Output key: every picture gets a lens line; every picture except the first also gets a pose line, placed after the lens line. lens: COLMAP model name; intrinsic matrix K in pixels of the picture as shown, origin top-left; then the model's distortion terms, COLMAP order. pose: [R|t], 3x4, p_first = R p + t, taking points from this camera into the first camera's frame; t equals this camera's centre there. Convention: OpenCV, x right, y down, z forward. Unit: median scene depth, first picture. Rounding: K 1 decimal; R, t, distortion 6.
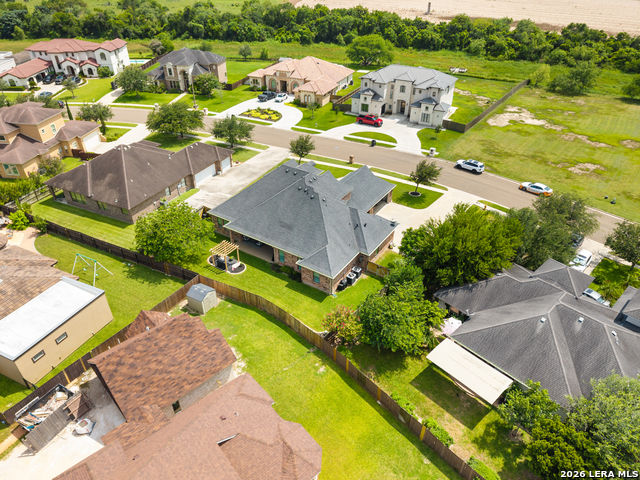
lens RADIAL K [[430.4, 0, 320.0], [0, 430.4, 240.0], [0, 0, 1]] dist [0.010555, -0.001887]
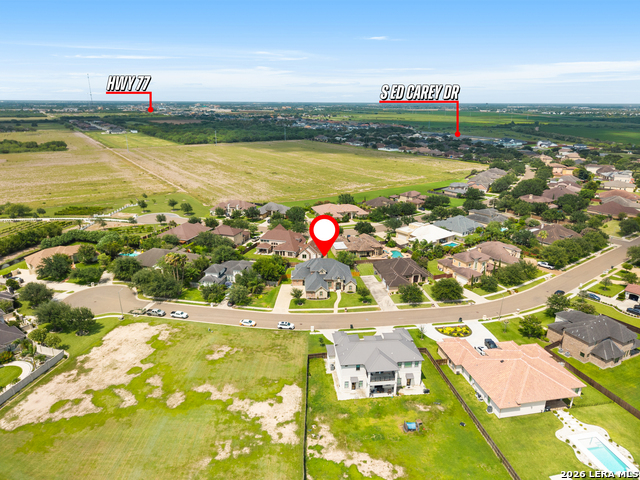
lens RADIAL K [[430.4, 0, 320.0], [0, 430.4, 240.0], [0, 0, 1]] dist [0.010555, -0.001887]
pose [[-0.816796, 0.166998, -0.552228, 0.992638], [-0.330525, 0.649079, 0.685164, -1.414209], [0.472861, 0.742164, -0.474969, 1.444969]]
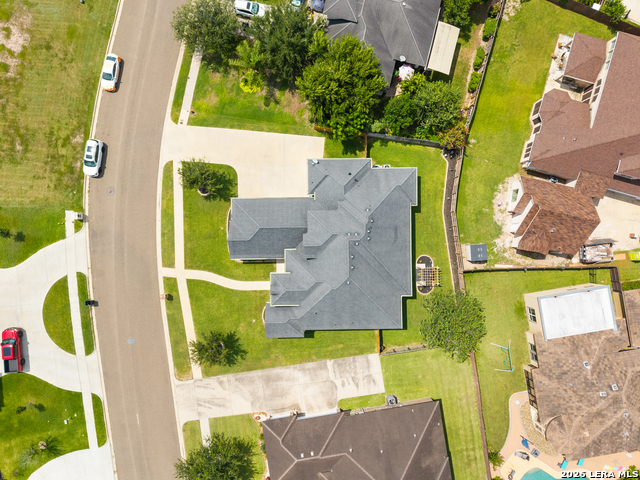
lens RADIAL K [[430.4, 0, 320.0], [0, 430.4, 240.0], [0, 0, 1]] dist [0.010555, -0.001887]
pose [[-0.554578, -0.831881, -0.020395, 0.020336], [0.443558, -0.316260, 0.838592, -0.607757], [-0.704059, 0.456018, 0.544379, 0.334612]]
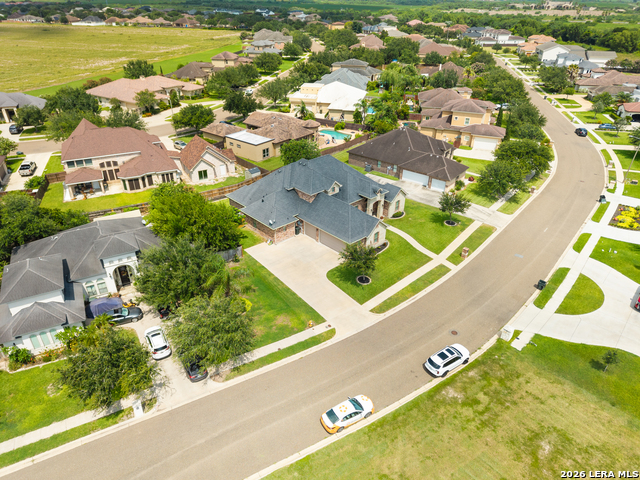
lens RADIAL K [[430.4, 0, 320.0], [0, 430.4, 240.0], [0, 0, 1]] dist [0.010555, -0.001887]
pose [[-0.241862, 0.478760, -0.843973, 0.699134], [-0.549531, 0.649273, 0.525795, -0.422412], [0.799699, 0.590959, 0.106059, 0.647859]]
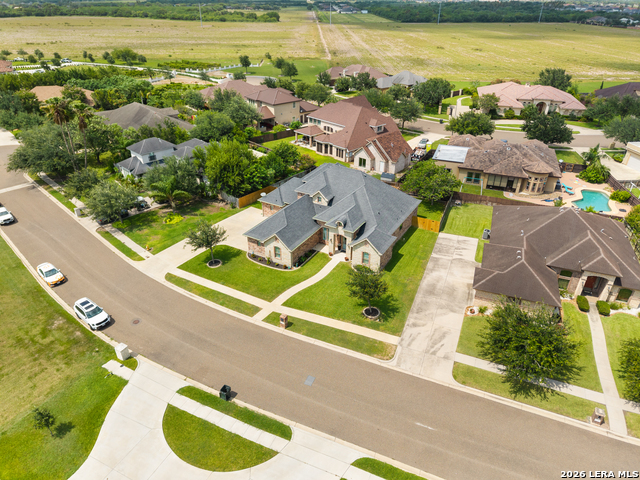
lens RADIAL K [[430.4, 0, 320.0], [0, 430.4, 240.0], [0, 0, 1]] dist [0.010555, -0.001887]
pose [[-0.998580, 0.017225, -0.050418, 0.048641], [-0.037473, 0.445630, 0.894433, -0.698847], [0.037874, 0.895051, -0.444352, 1.068868]]
